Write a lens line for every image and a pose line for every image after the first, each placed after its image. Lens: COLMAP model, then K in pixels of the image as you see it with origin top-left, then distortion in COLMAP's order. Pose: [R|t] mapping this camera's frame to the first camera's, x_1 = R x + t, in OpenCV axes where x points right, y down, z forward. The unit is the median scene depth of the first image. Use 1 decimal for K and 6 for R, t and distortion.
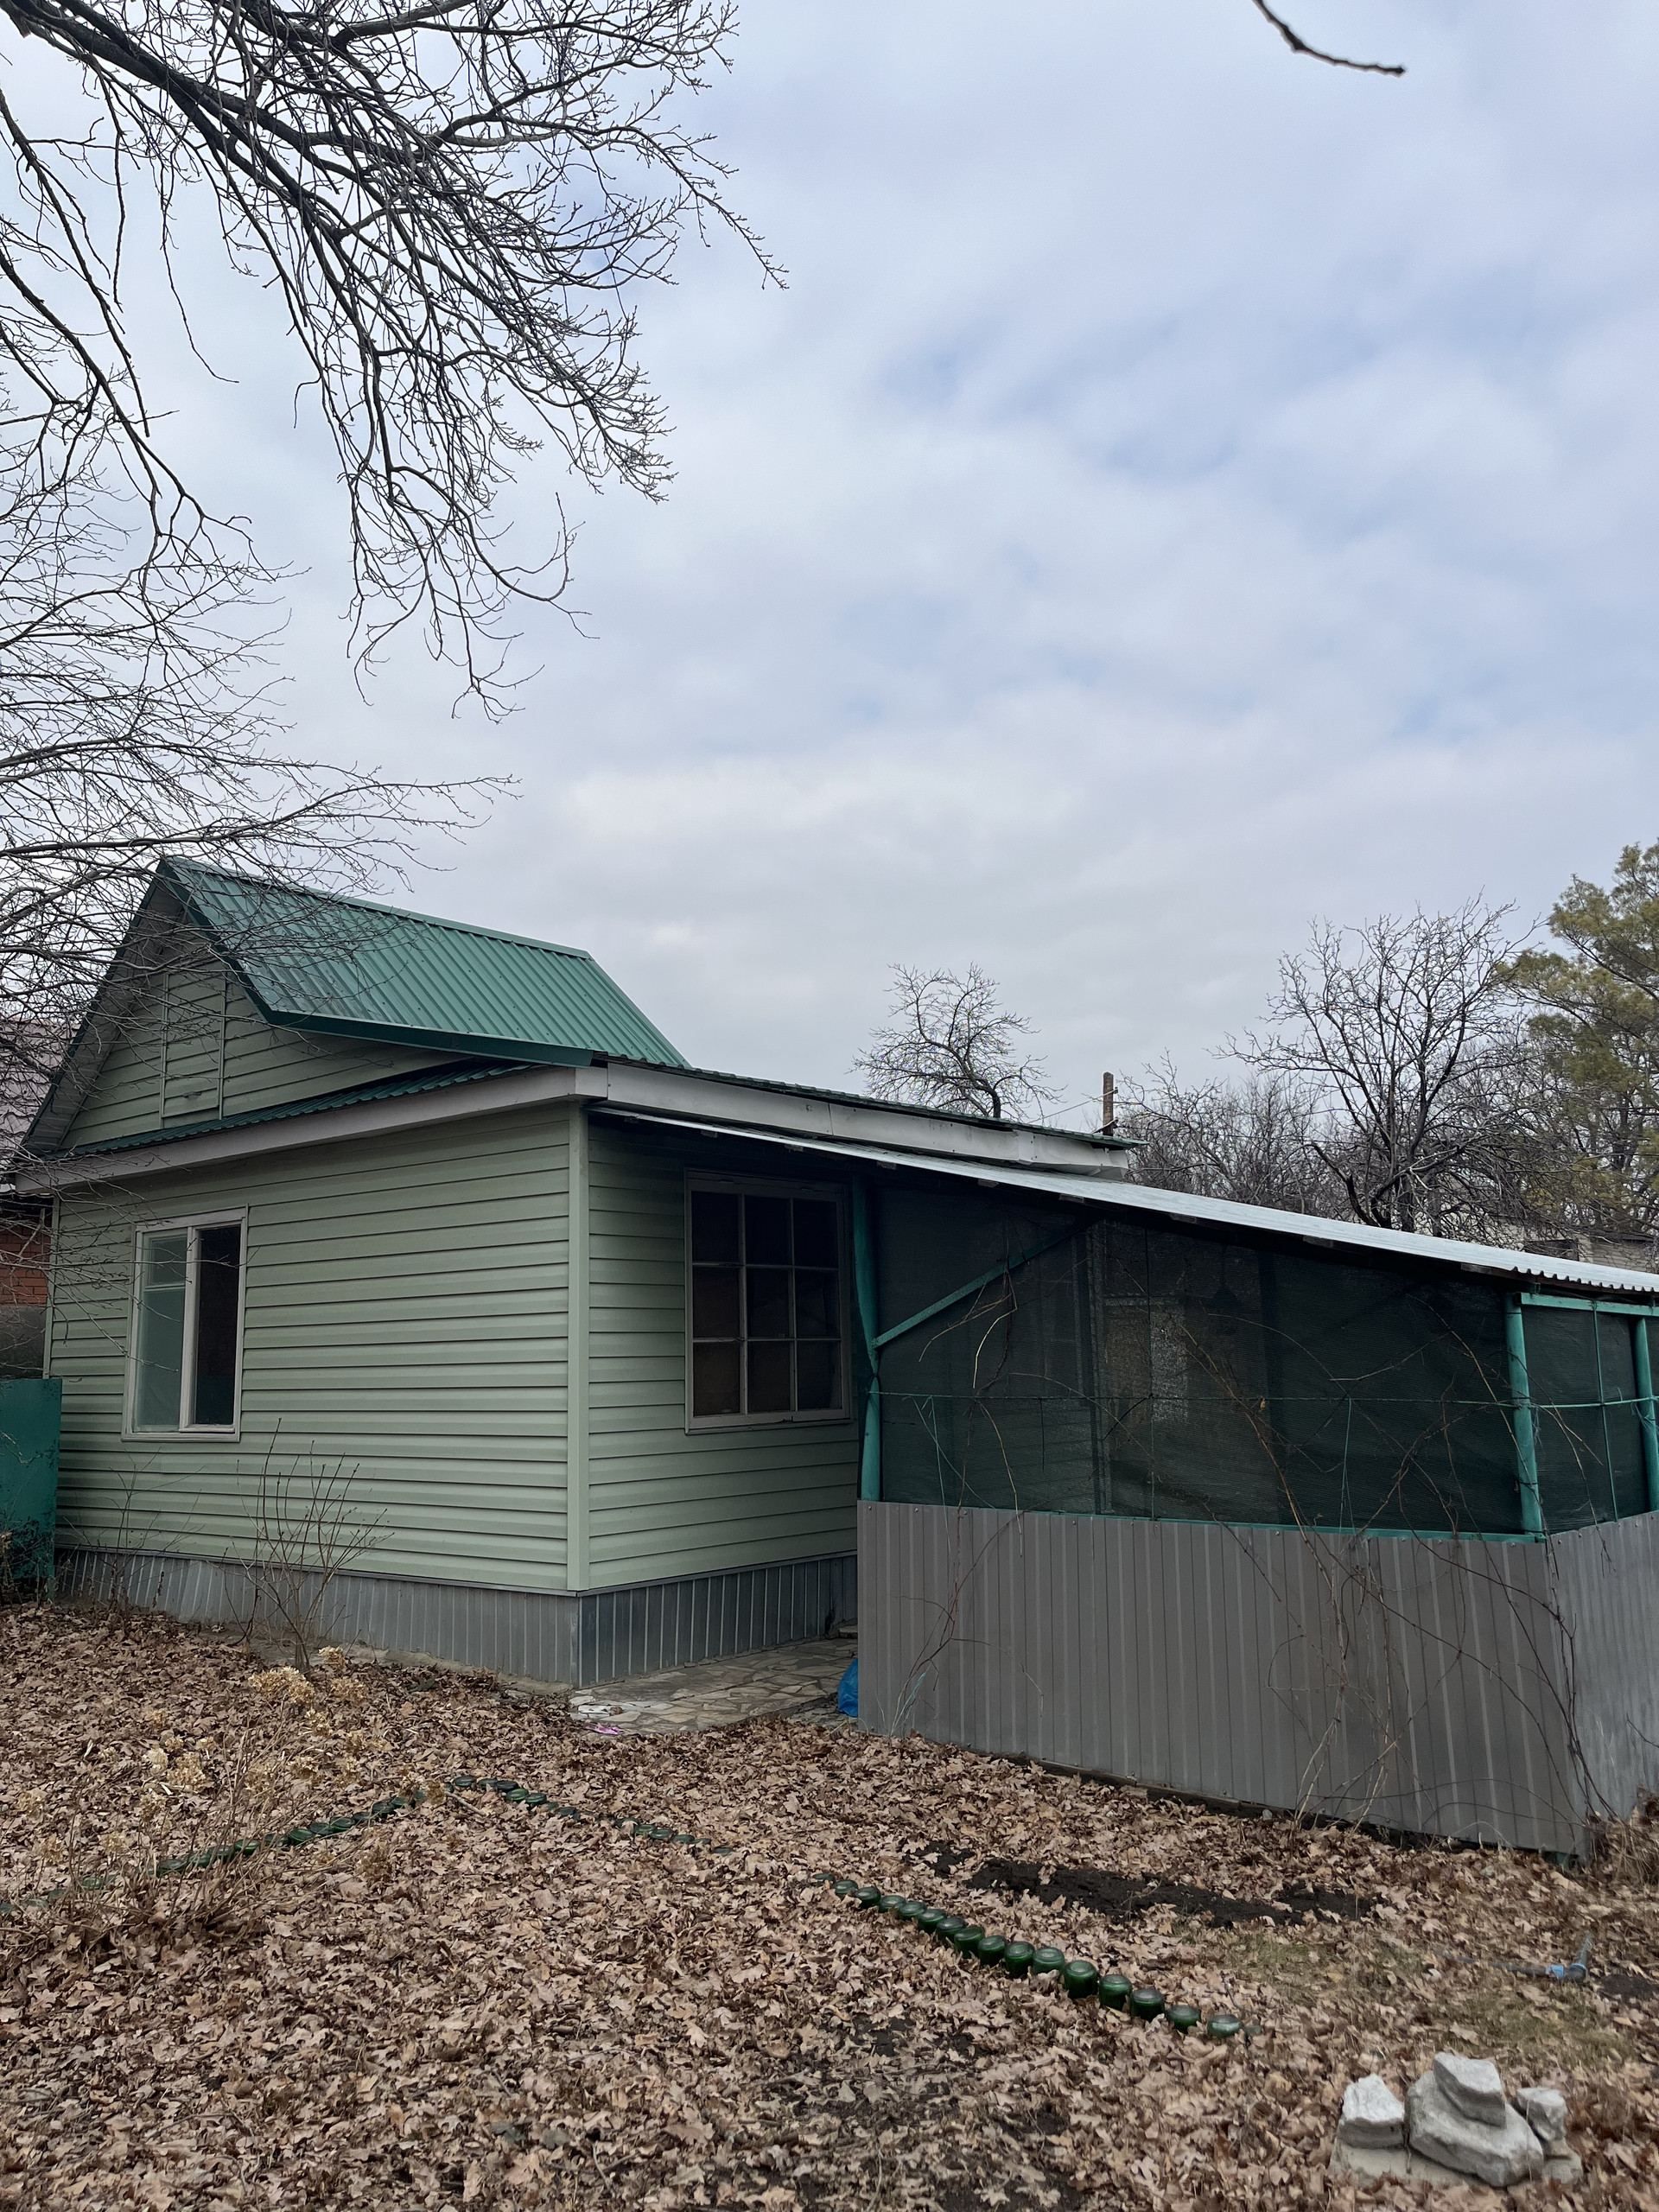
lens RADIAL K [[1668.7, 0, 830.9], [0, 1668.7, 1083.9], [0, 0, 1]] dist [0.063216, -0.084202]
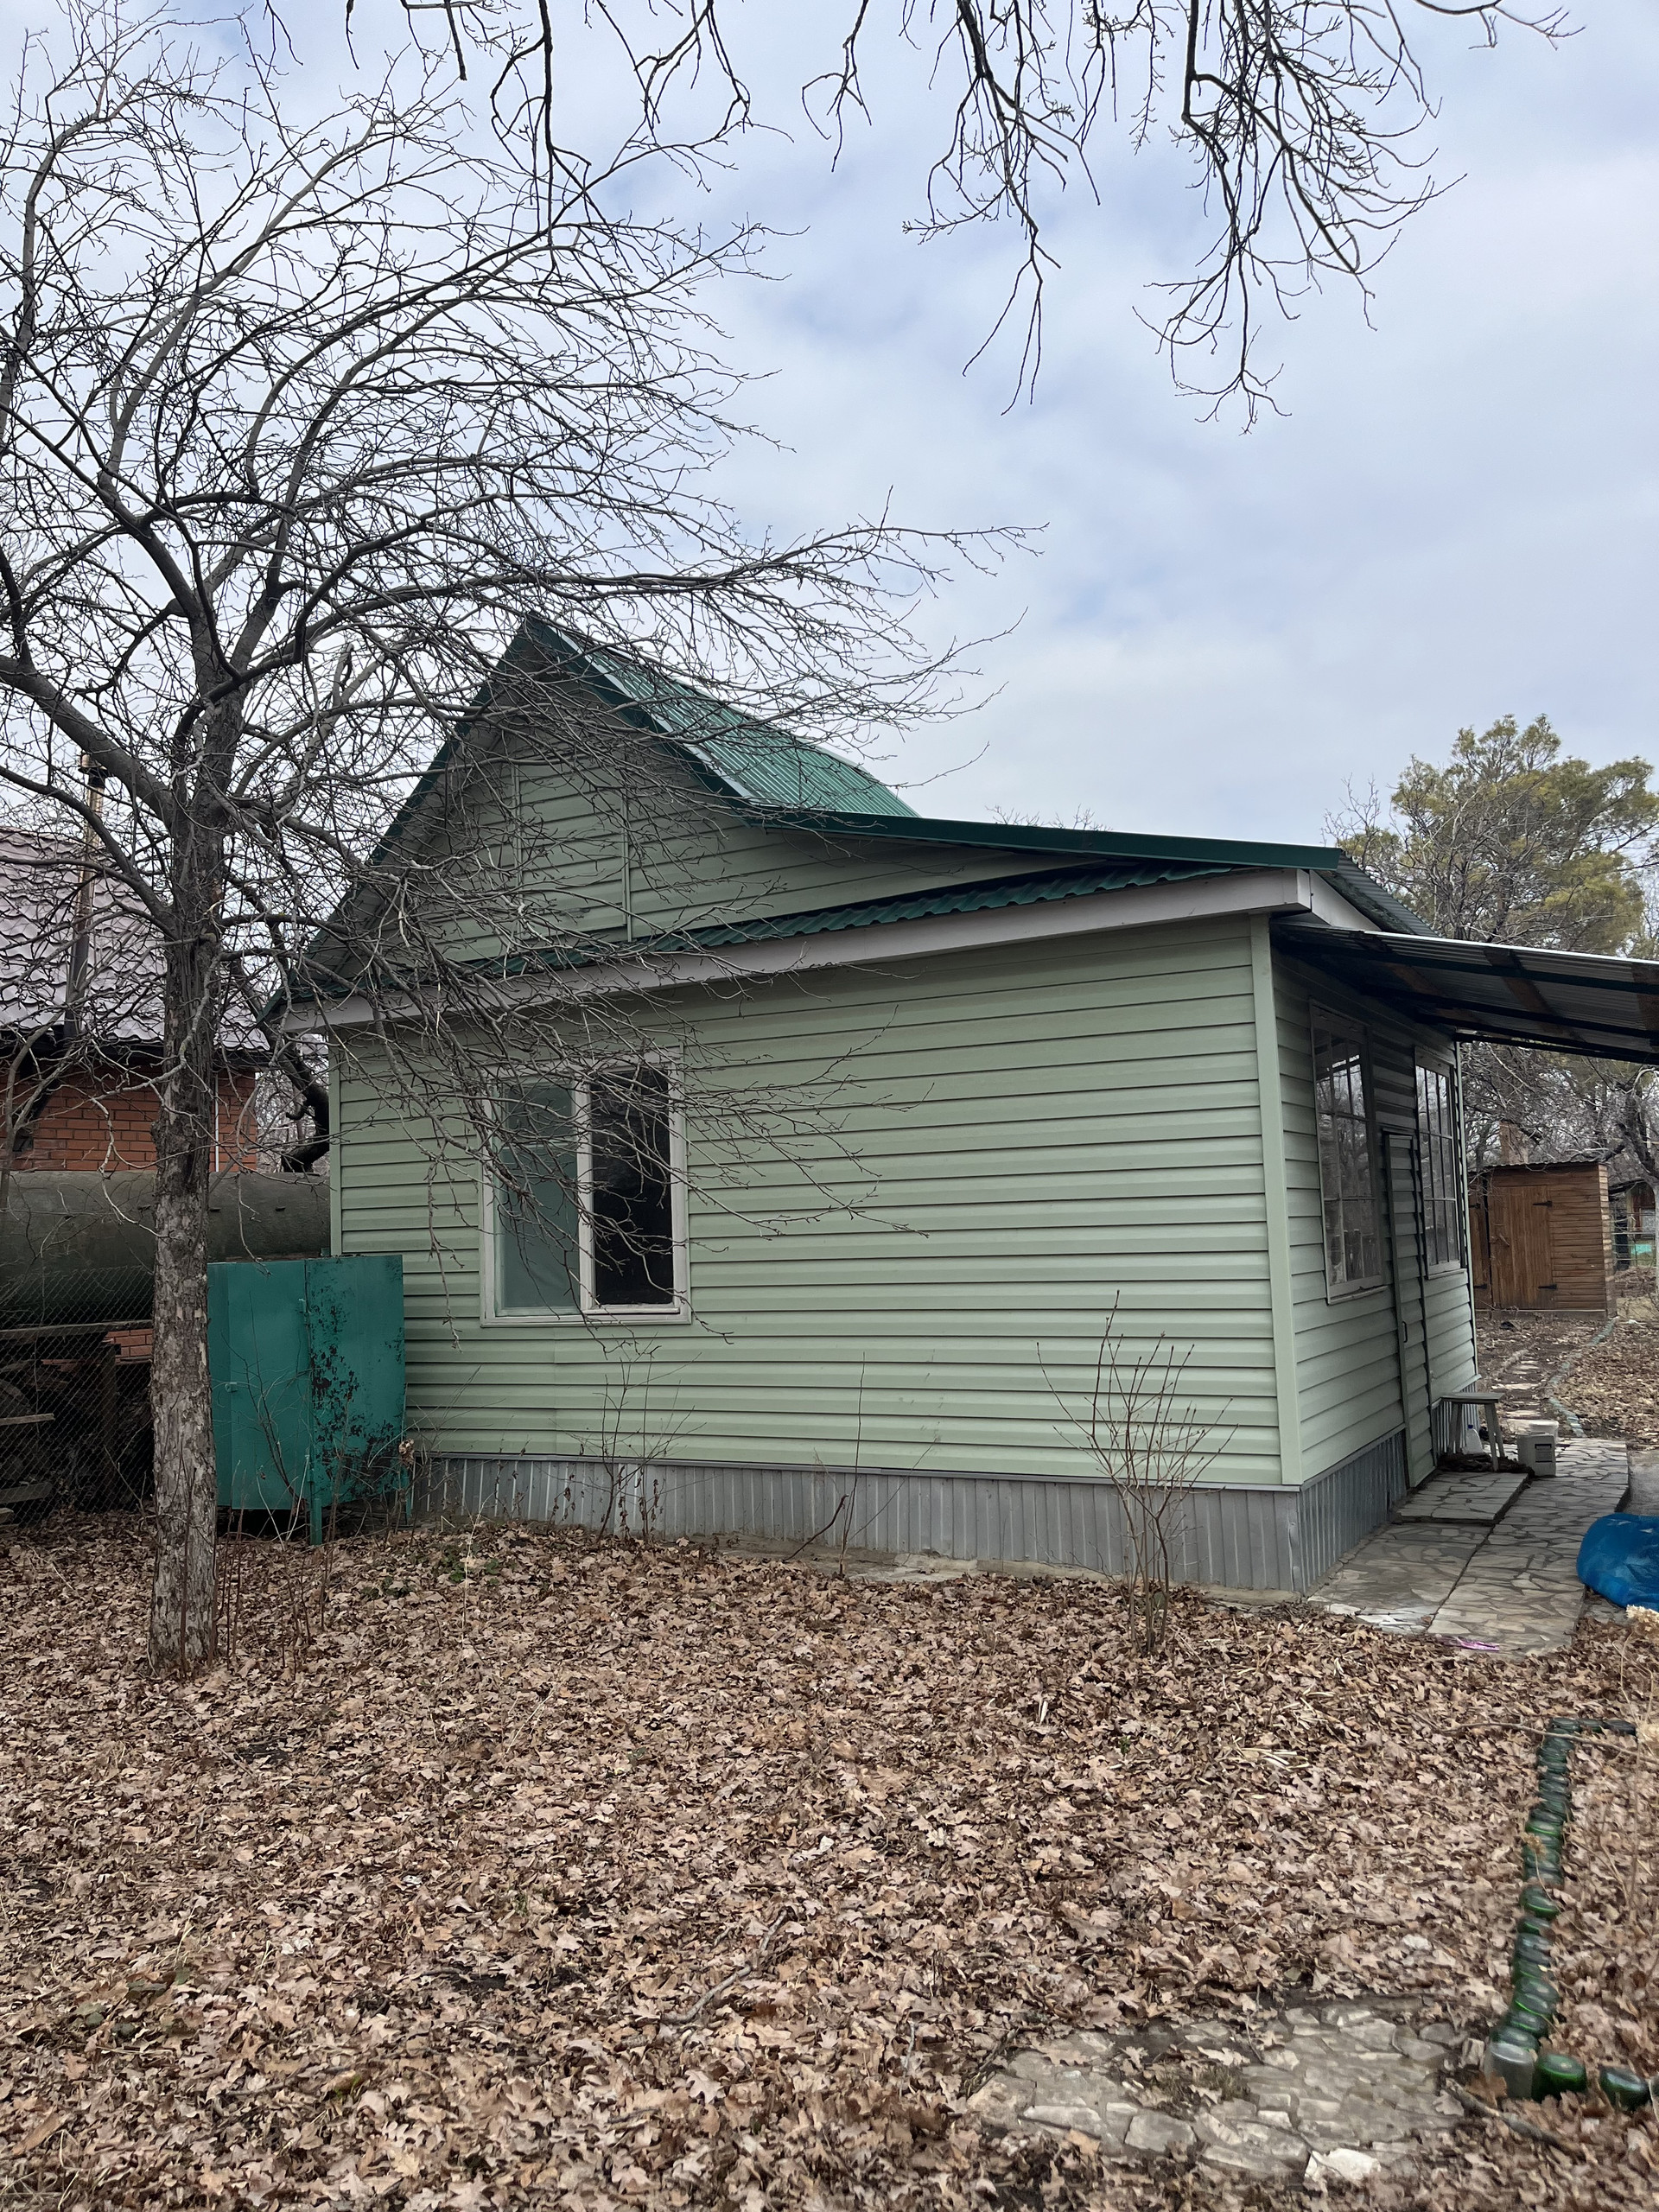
lens RADIAL K [[1668.7, 0, 822.7], [0, 1668.7, 1115.0], [0, 0, 1]] dist [0.063216, -0.084202]
pose [[0.981309, -0.001351, 0.192434, -0.434025], [-0.016435, 0.995734, 0.090800, 0.030766], [-0.191736, -0.092265, 0.977100, 0.175733]]
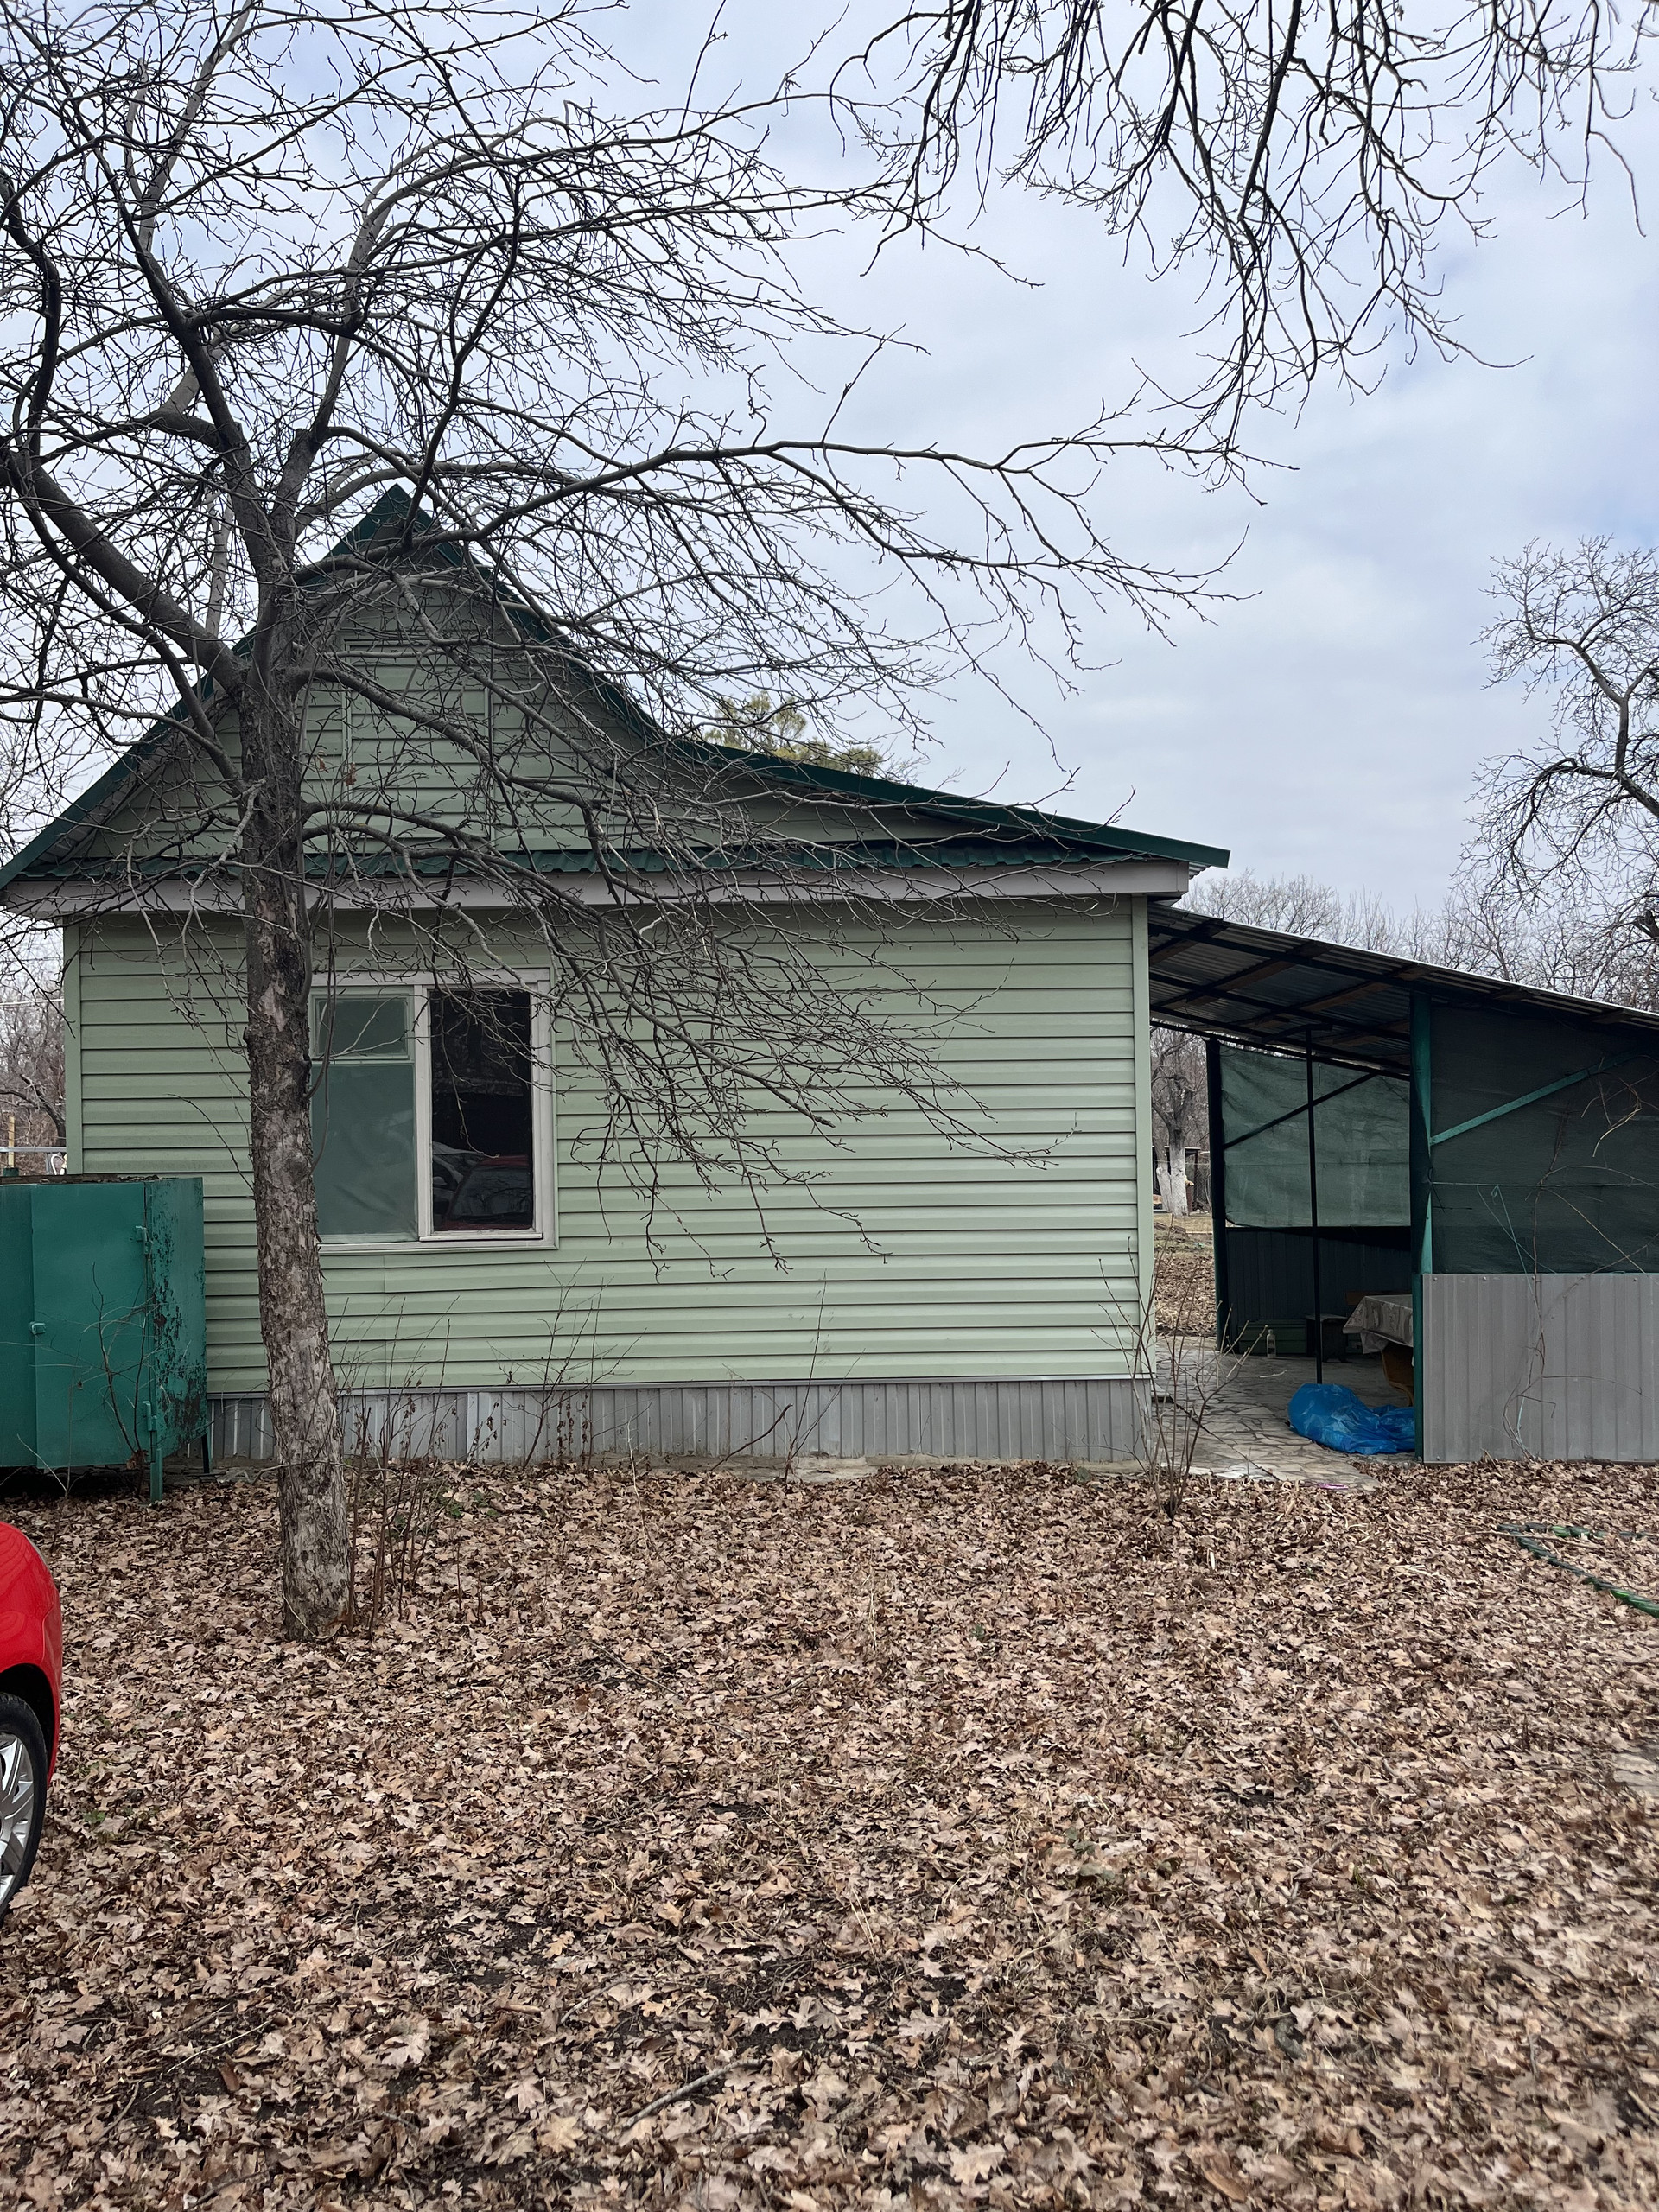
lens RADIAL K [[1668.7, 0, 819.3], [0, 1668.7, 1112.2], [0, 0, 1]] dist [0.063216, -0.084202]
pose [[0.762663, 0.015303, 0.646615, -0.767346], [-0.105548, 0.989264, 0.101078, 0.045989], [-0.638126, -0.145337, 0.756090, 0.289805]]
